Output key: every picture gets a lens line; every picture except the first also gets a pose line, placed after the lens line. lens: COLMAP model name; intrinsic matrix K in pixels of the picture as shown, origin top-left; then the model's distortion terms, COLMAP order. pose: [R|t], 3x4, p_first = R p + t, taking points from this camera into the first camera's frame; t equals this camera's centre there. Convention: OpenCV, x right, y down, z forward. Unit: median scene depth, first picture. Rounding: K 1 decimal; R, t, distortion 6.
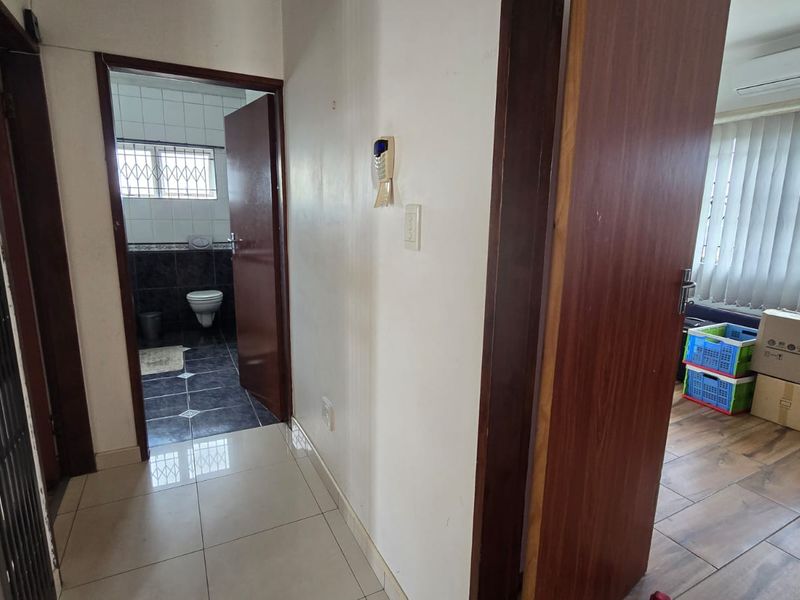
lens RADIAL K [[437.4, 0, 395.8], [0, 437.4, 300.8], [0, 0, 1]] dist [-0.003220, -0.000700]
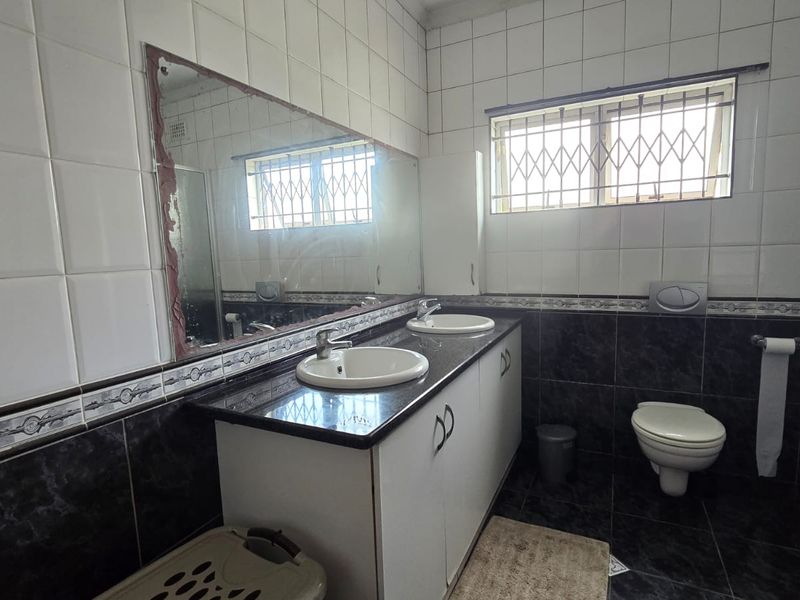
lens RADIAL K [[437.4, 0, 395.1], [0, 437.4, 303.1], [0, 0, 1]] dist [-0.003220, -0.000700]
pose [[0.592034, 0.036080, -0.805105, -0.266798], [-0.141506, 0.988131, -0.059775, -0.061795], [0.793393, 0.149316, 0.590113, 0.527191]]
